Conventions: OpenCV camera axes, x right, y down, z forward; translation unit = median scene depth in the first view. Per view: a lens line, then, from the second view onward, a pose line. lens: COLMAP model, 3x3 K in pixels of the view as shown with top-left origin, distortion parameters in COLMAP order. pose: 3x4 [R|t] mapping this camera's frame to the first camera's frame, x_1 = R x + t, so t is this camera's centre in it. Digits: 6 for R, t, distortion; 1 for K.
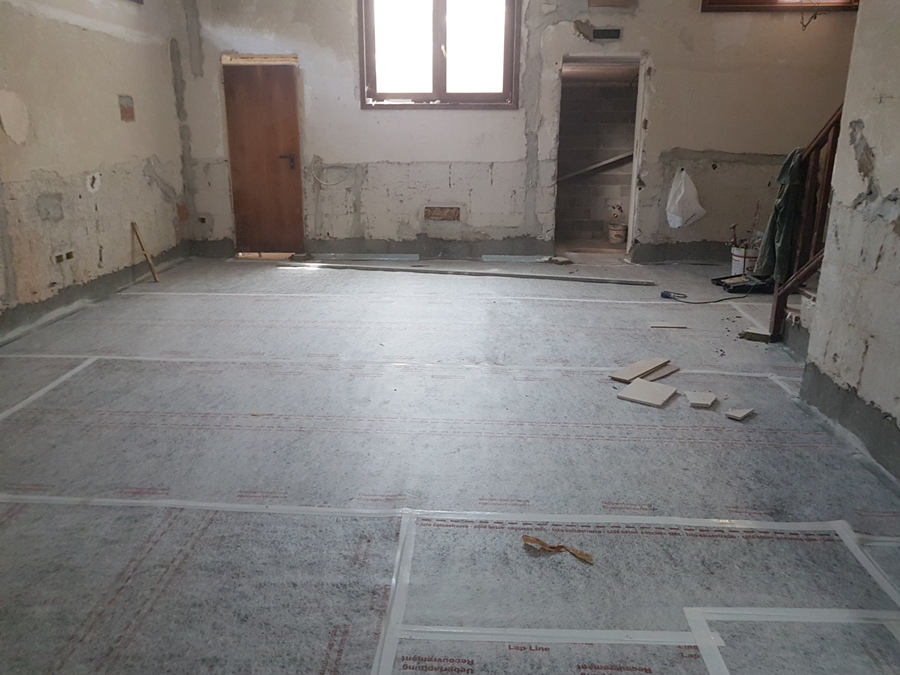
lens RADIAL K [[697.9, 0, 448.2], [0, 697.9, 316.8], [0, 0, 1]] dist [0.000561, -0.000085]
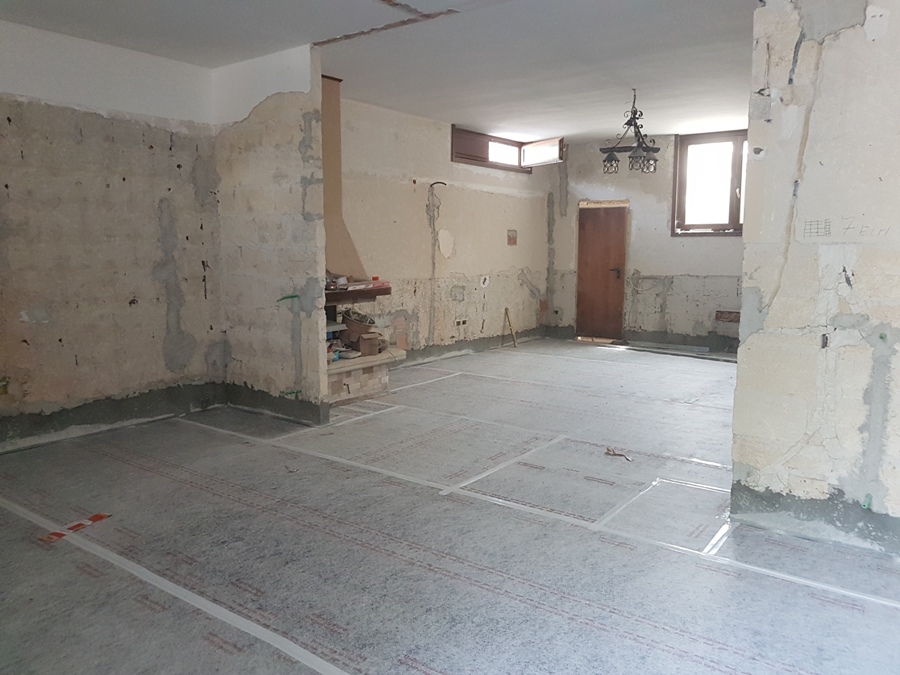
lens RADIAL K [[706.8, 0, 450.0], [0, 706.8, 337.5], [0, 0, 1]] dist [-0.001288, -0.004235]
pose [[0.832995, 0.070616, -0.548756, 0.286353], [-0.147903, 0.984148, -0.097868, 0.093352], [0.533146, 0.162686, 0.830234, -0.336599]]
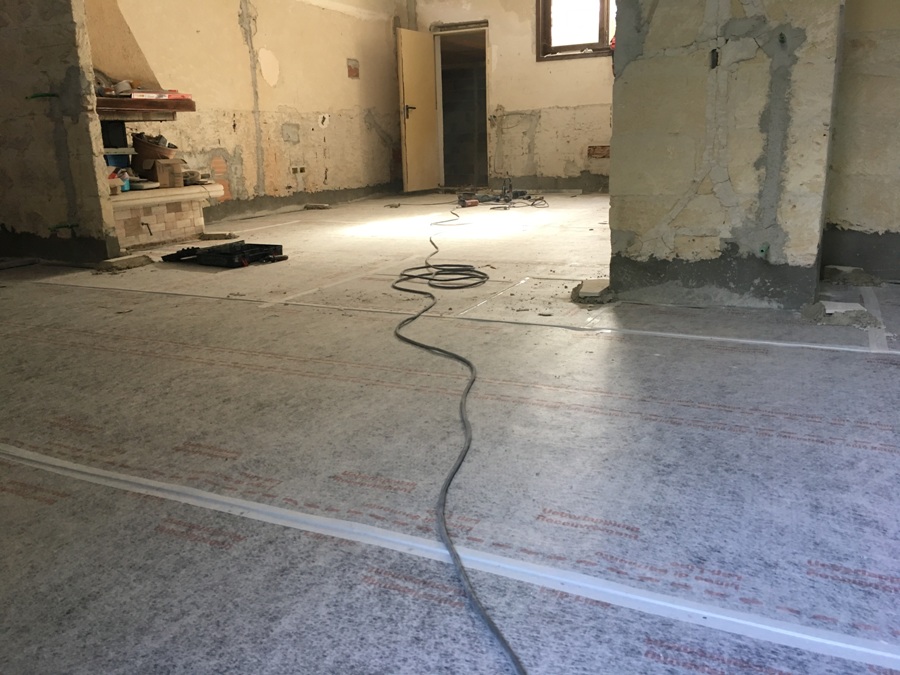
lens RADIAL K [[767.0, 0, 450.0], [0, 767.0, 337.5], [0, 0, 1]] dist [0.076421, -0.110852]
pose [[0.920656, 0.066141, -0.384732, 0.275545], [-0.070740, 0.997492, 0.002204, 0.174185], [0.383913, 0.025187, 0.923026, -0.248203]]
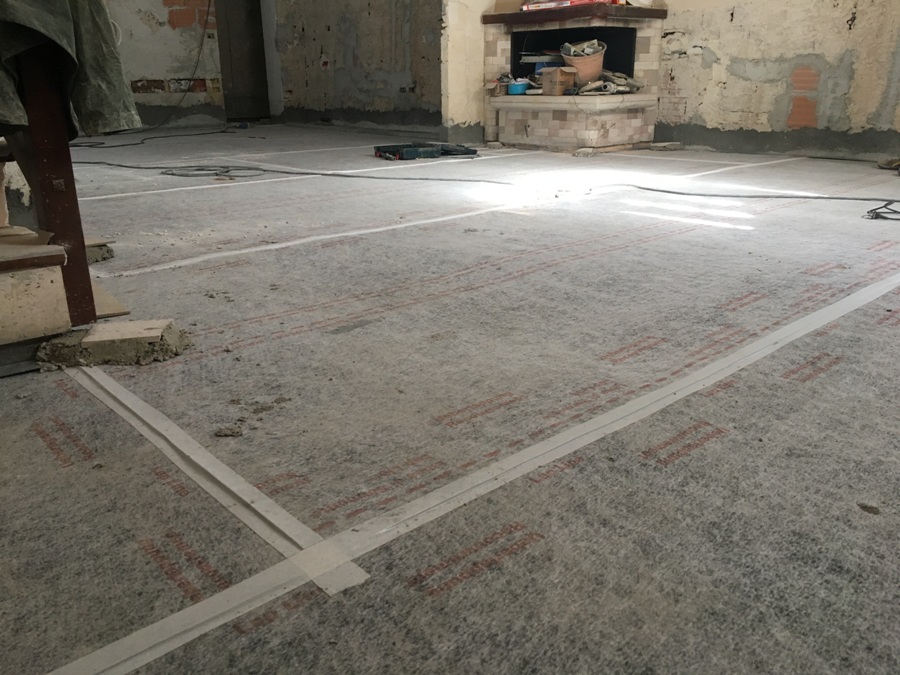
lens RADIAL K [[767.0, 0, 450.0], [0, 767.0, 337.5], [0, 0, 1]] dist [0.076421, -0.110852]
pose [[-0.695731, 0.233891, -0.679157, 0.399553], [-0.187087, 0.853864, 0.485710, -0.120726], [0.693511, 0.464985, -0.550302, 0.883949]]
